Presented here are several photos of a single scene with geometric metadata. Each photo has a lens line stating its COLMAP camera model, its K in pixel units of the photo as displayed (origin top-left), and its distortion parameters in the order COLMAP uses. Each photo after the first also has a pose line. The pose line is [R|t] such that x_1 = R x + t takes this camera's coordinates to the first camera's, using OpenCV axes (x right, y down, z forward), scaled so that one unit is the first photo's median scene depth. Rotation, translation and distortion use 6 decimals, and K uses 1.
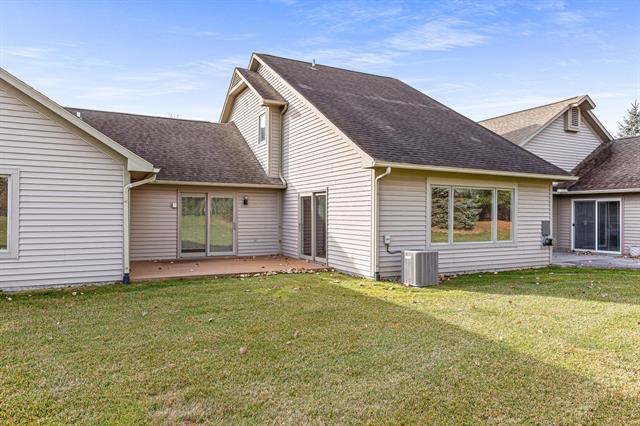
lens RADIAL K [[434.8, 0, 320.0], [0, 434.8, 213.0], [0, 0, 1]] dist [0.004260, 0.001820]
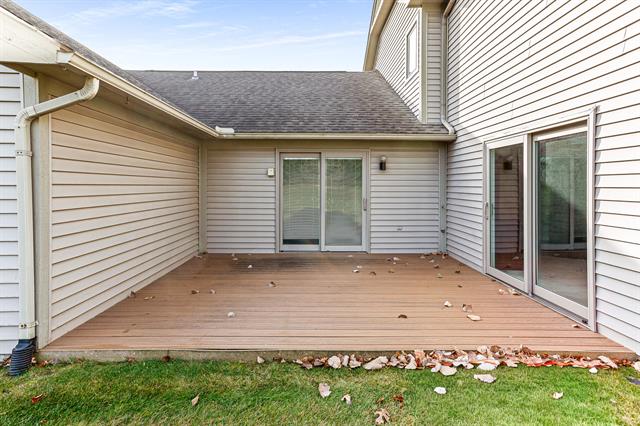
lens RADIAL K [[319.0, 0, 311.7], [0, 319.0, 185.8], [0, 0, 1]] dist [0.000220, 0.000287]
pose [[0.893567, -0.002705, -0.448921, -0.059351], [0.003336, 0.999994, 0.000615, 0.002492], [0.448917, -0.002047, 0.893571, 0.561147]]
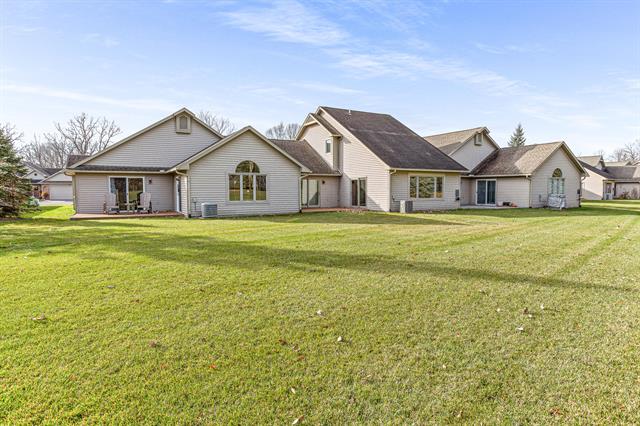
lens RADIAL K [[389.6, 0, 320.0], [0, 389.6, 213.0], [0, 0, 1]] dist [-0.000675, -0.000203]
pose [[0.998767, -0.009612, 0.048712, -0.289031], [0.006453, 0.997892, 0.064582, 0.002057], [-0.049230, -0.064188, 0.996723, -0.949935]]
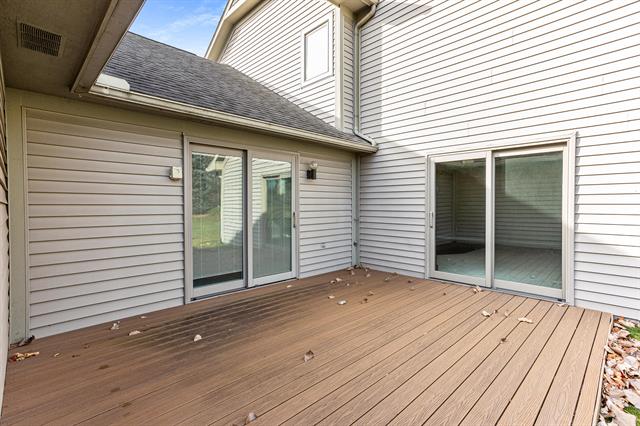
lens RADIAL K [[309.6, 0, 320.0], [0, 309.6, 213.0], [0, 0, 1]] dist [-0.013777, 0.000277]
pose [[0.953793, -0.016243, 0.300025, -0.277265], [0.007742, 0.999535, 0.029501, 0.010830], [-0.300364, -0.025816, 0.953475, 0.650122]]
